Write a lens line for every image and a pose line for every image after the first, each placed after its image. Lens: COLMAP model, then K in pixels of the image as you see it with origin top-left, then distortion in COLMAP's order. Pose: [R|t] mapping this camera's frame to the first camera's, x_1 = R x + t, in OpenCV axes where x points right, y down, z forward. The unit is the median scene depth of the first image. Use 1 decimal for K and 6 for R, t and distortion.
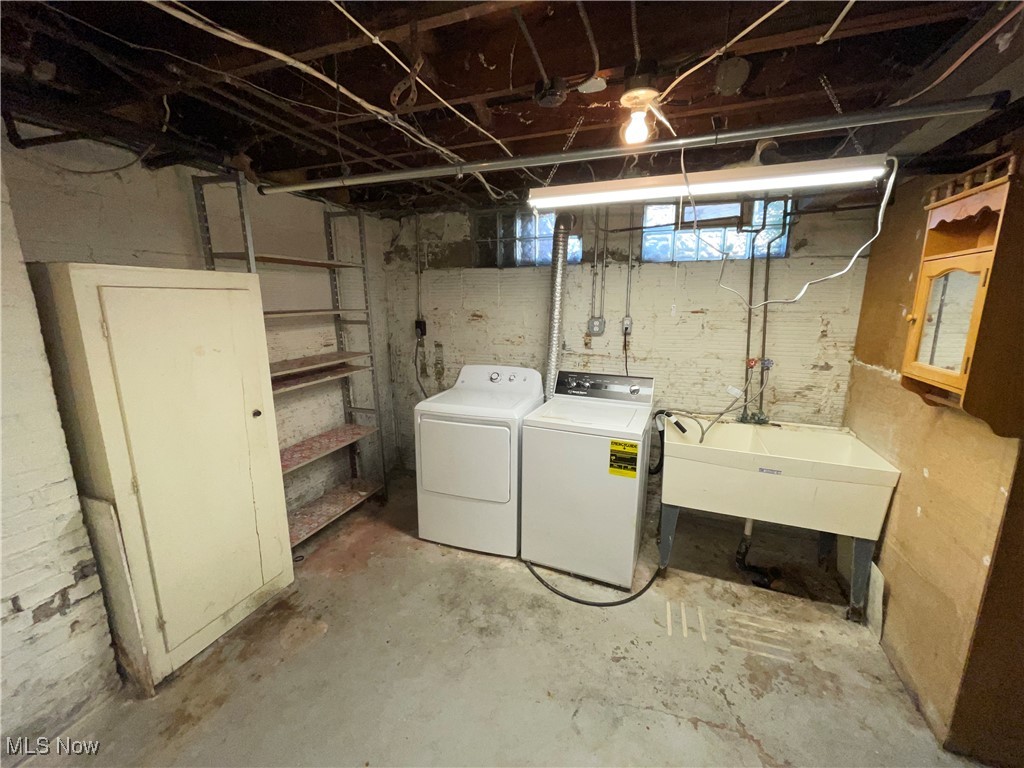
lens RADIAL K [[414.5, 0, 506.7], [0, 414.5, 383.8], [0, 0, 1]] dist [-0.001352, 0.000221]
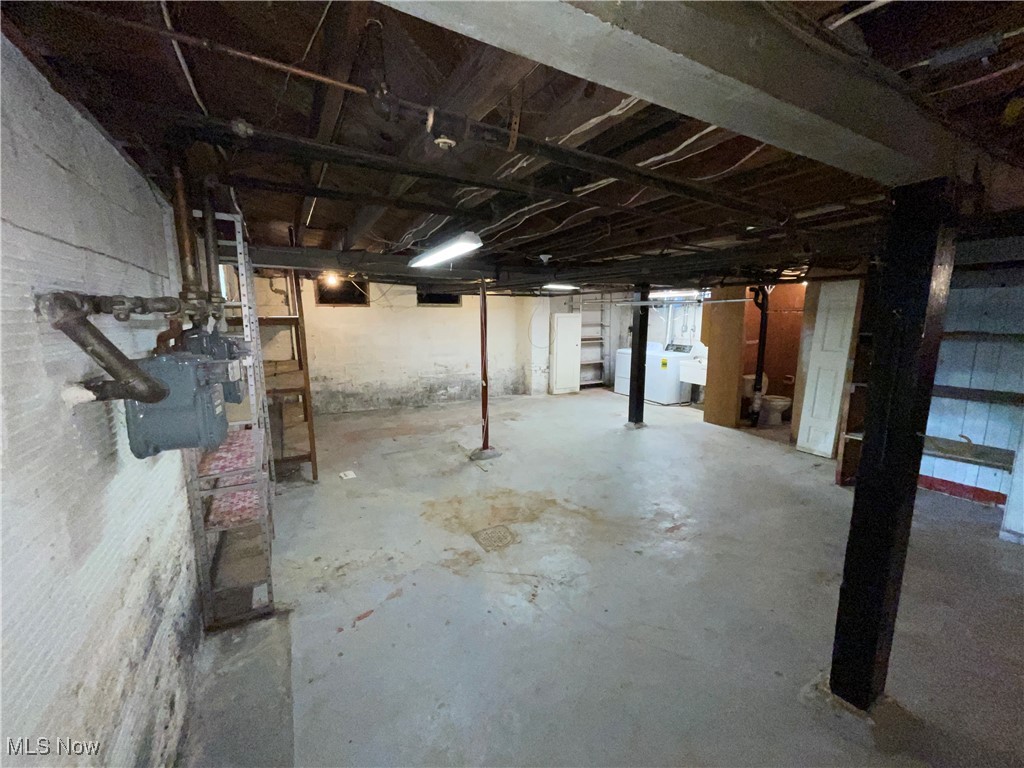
lens RADIAL K [[414.5, 0, 508.3], [0, 414.5, 384.1], [0, 0, 1]] dist [-0.001352, 0.000221]
pose [[0.760701, 0.097853, -0.641684, 1.203408], [-0.124257, 0.992242, 0.004007, 0.391768], [0.637098, 0.076686, 0.766959, -1.981733]]
